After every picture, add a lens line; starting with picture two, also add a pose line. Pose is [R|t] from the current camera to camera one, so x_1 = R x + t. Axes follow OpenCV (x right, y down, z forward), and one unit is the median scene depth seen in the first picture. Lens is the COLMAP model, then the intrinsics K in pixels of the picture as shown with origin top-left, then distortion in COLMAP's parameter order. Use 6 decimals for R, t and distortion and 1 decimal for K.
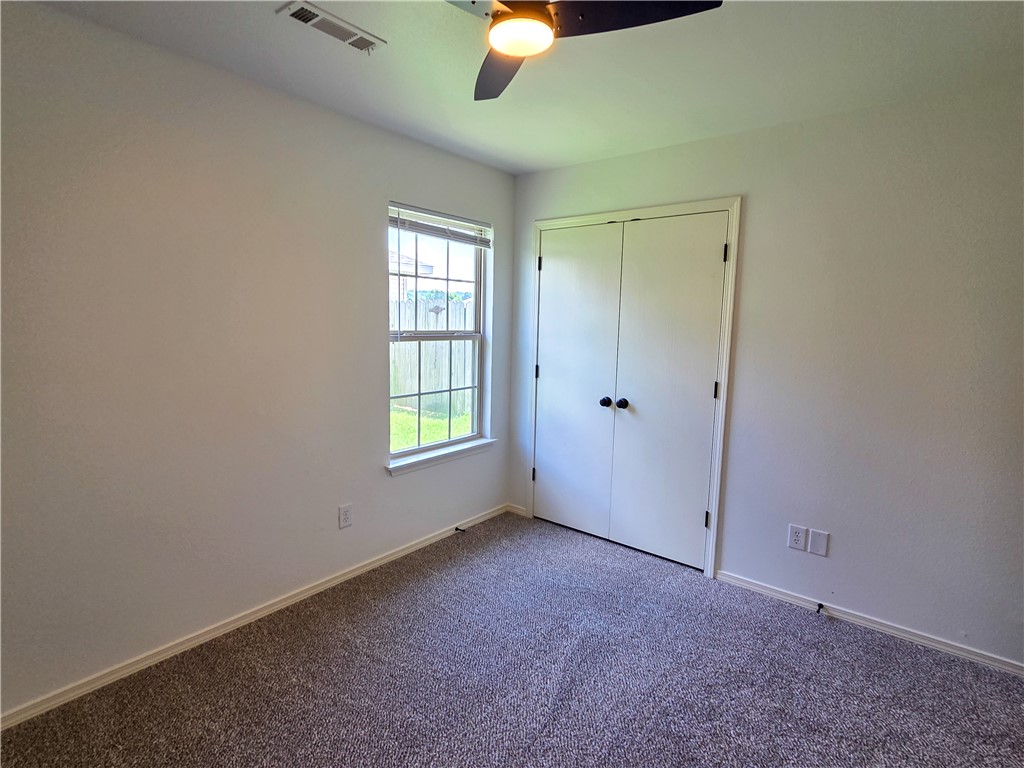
lens RADIAL K [[511.1, 0, 503.9], [0, 511.1, 382.8], [0, 0, 1]] dist [0.002941, 0.000033]
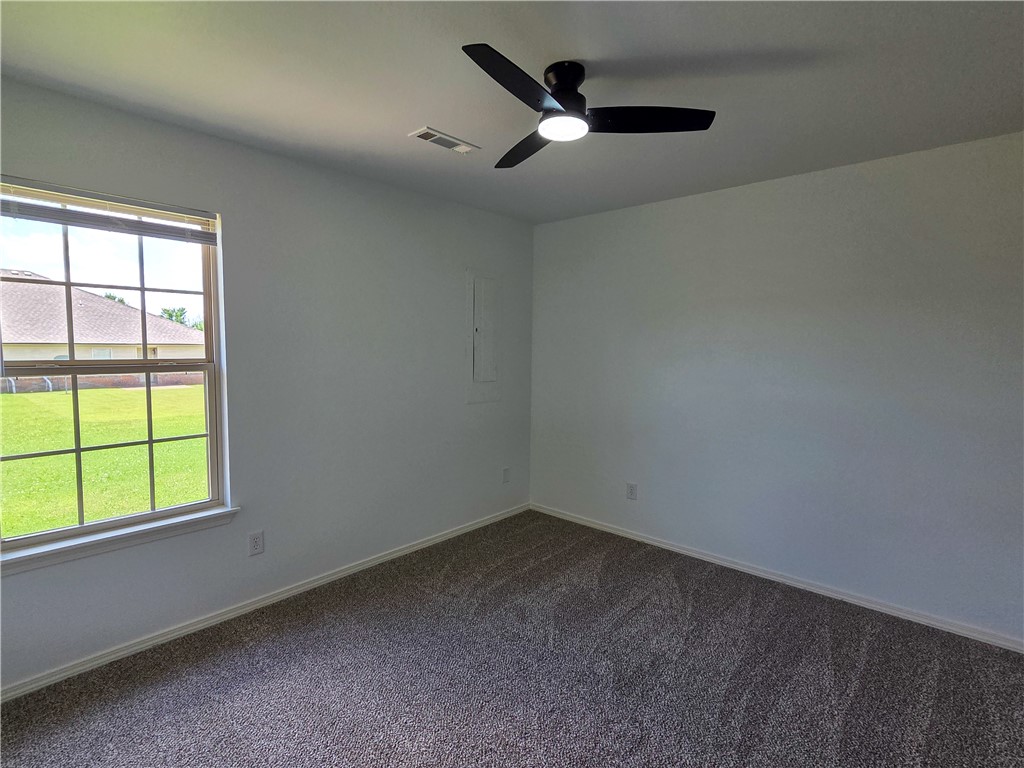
lens RADIAL K [[367.6, 0, 511.6], [0, 367.6, 365.6], [0, 0, 1]] dist [0.000539, 0.000074]
pose [[0.977560, -0.001102, -0.210654, 0.503504], [-0.012278, 0.997988, -0.062202, -0.067190], [0.210299, 0.063392, 0.975580, 0.597813]]
